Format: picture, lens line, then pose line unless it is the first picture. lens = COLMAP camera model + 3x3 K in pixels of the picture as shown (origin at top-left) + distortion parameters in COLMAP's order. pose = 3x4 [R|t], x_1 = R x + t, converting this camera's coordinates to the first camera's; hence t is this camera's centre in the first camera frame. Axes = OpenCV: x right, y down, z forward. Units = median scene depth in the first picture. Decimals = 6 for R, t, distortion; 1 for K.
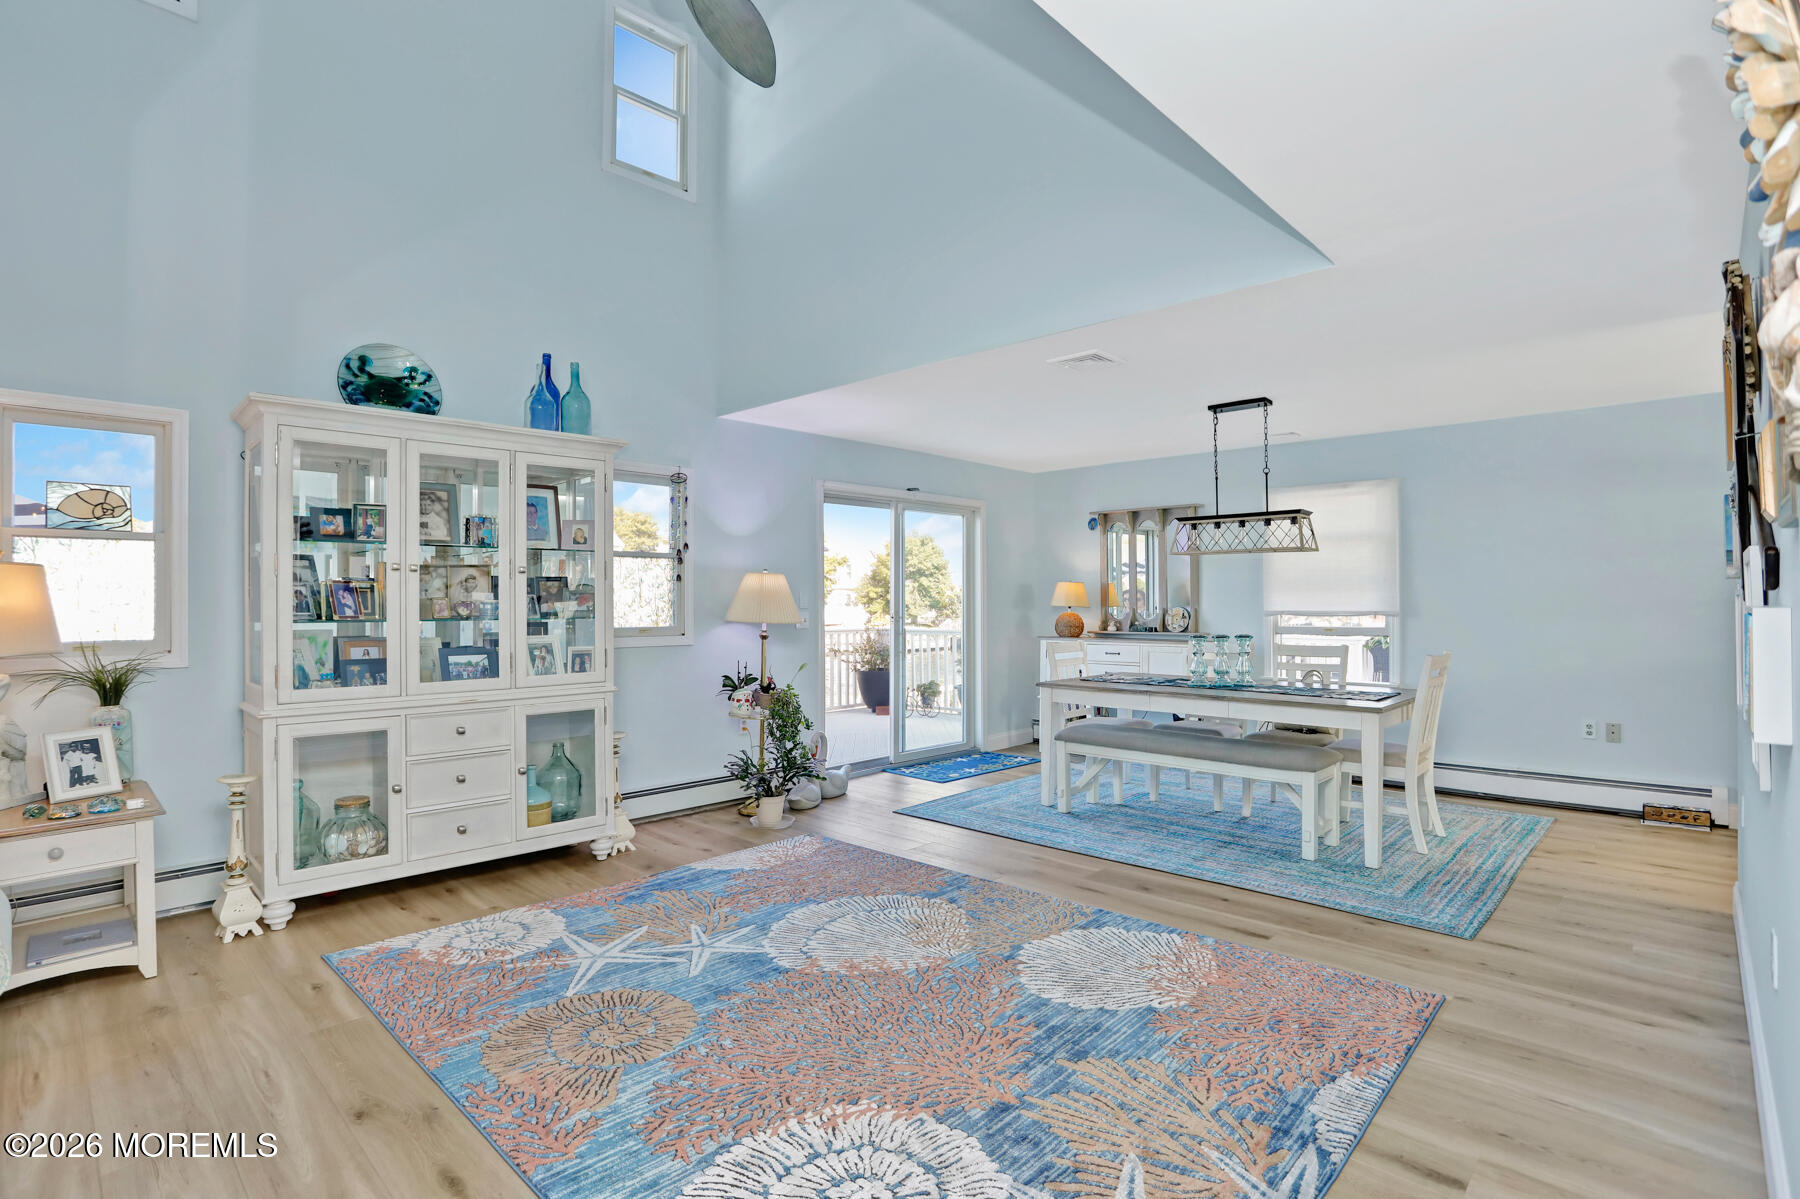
lens RADIAL K [[883.8, 0, 894.6], [0, 883.8, 606.3], [0, 0, 1]] dist [-0.058141, 0.019353]
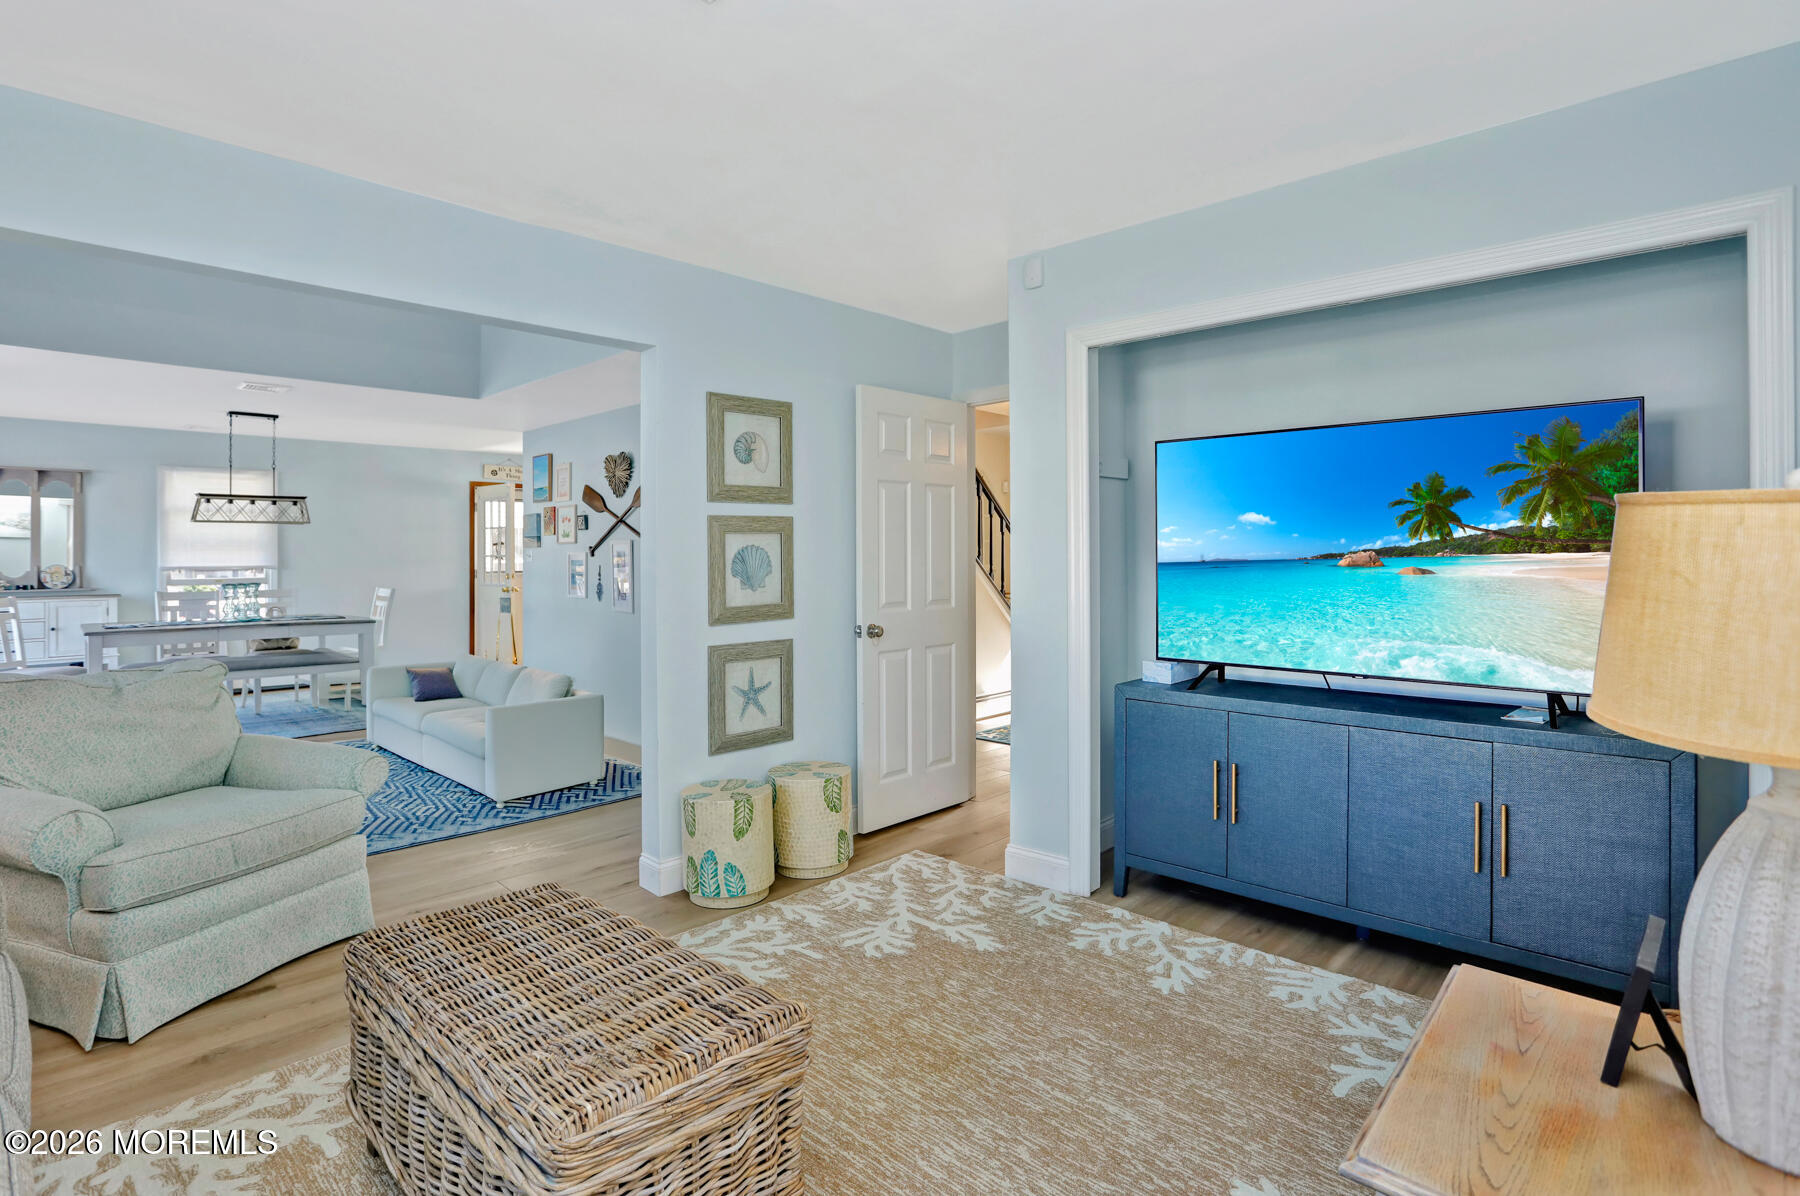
lens RADIAL K [[883.8, 0, 888.5], [0, 883.8, 548.9], [0, 0, 1]] dist [-0.058141, 0.019353]
pose [[0.000912, 0.005559, 0.999984, -1.277094], [0.013111, 0.999899, -0.005571, 0.000436], [-0.999914, 0.013116, 0.000839, -0.014612]]
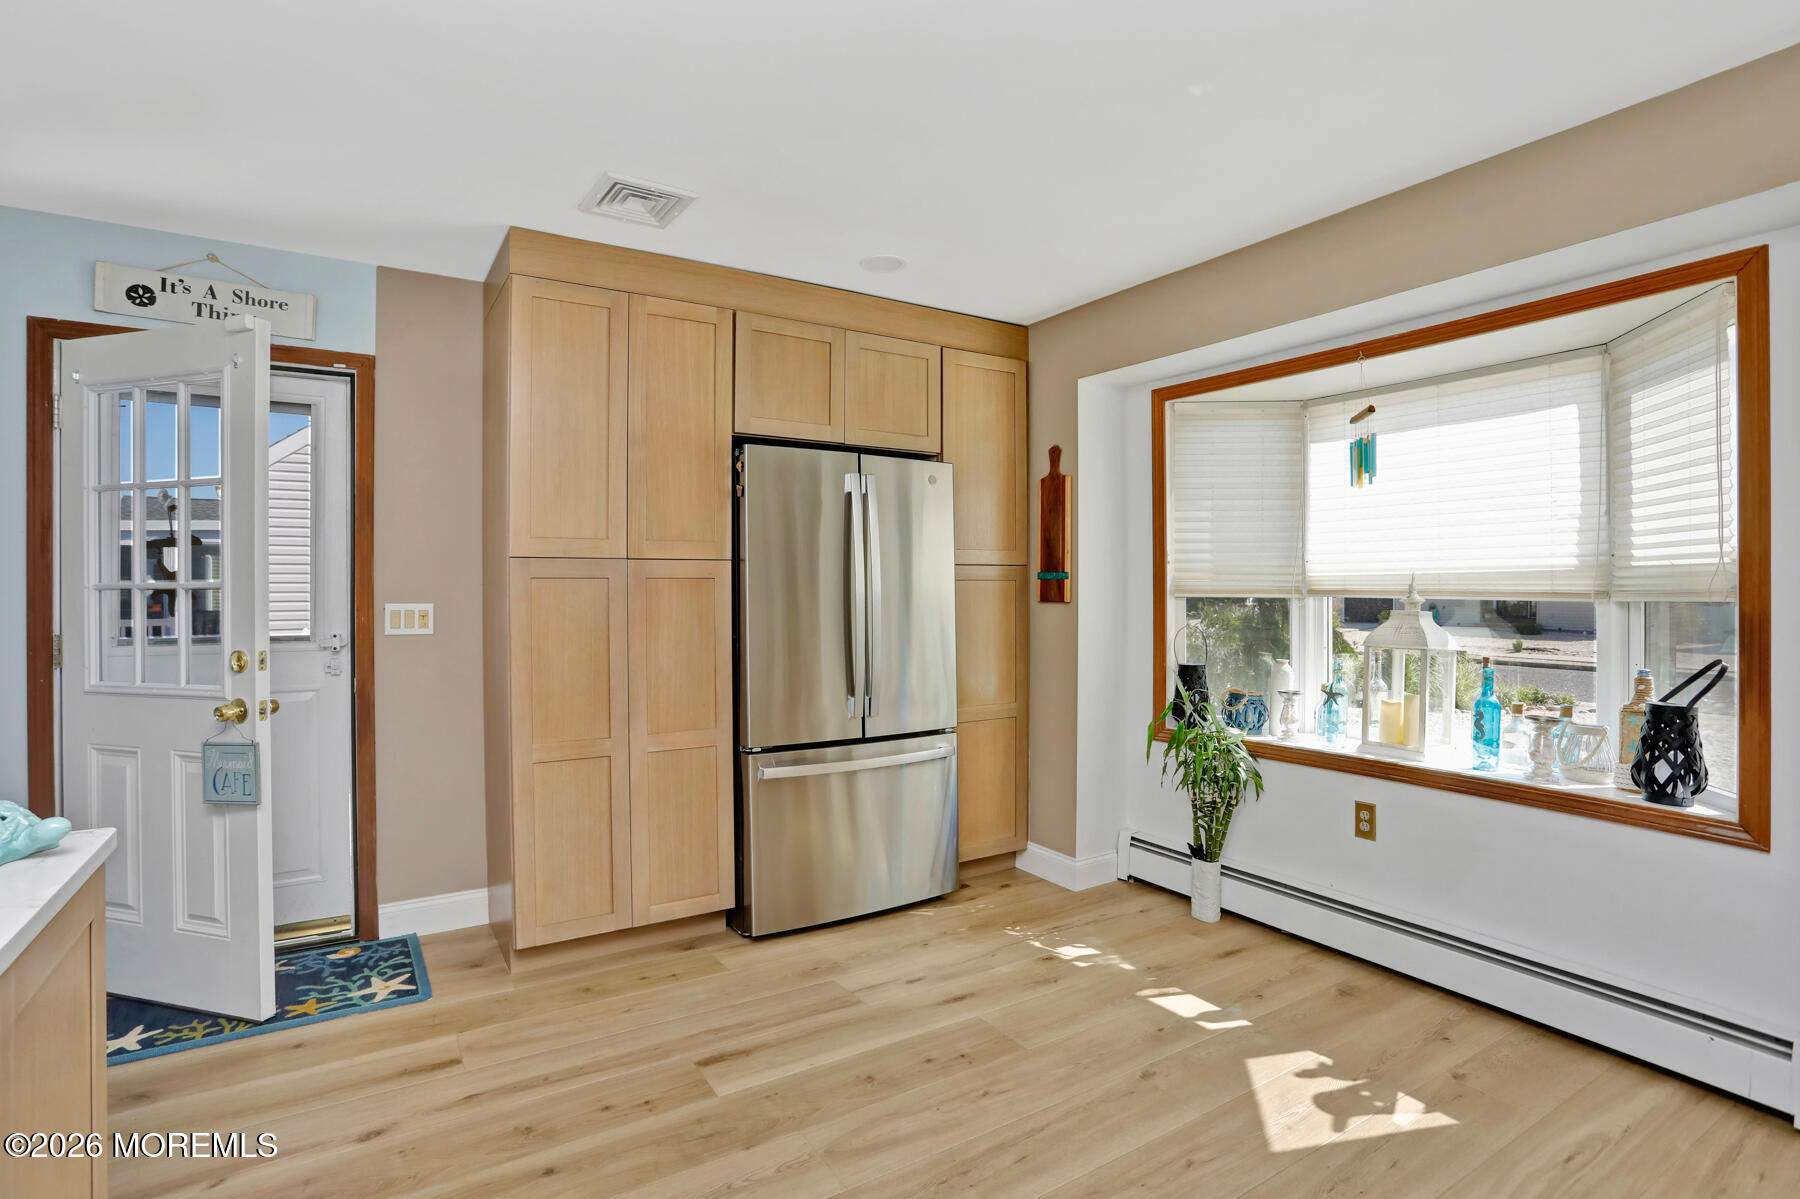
lens RADIAL K [[883.8, 0, 889.8], [0, 883.8, 600.7], [0, 0, 1]] dist [-0.058141, 0.019353]
pose [[0.244487, -0.013877, 0.969553, 0.758394], [0.004950, 0.999902, 0.013063, -0.005486], [-0.969640, 0.001606, 0.244532, 0.368667]]
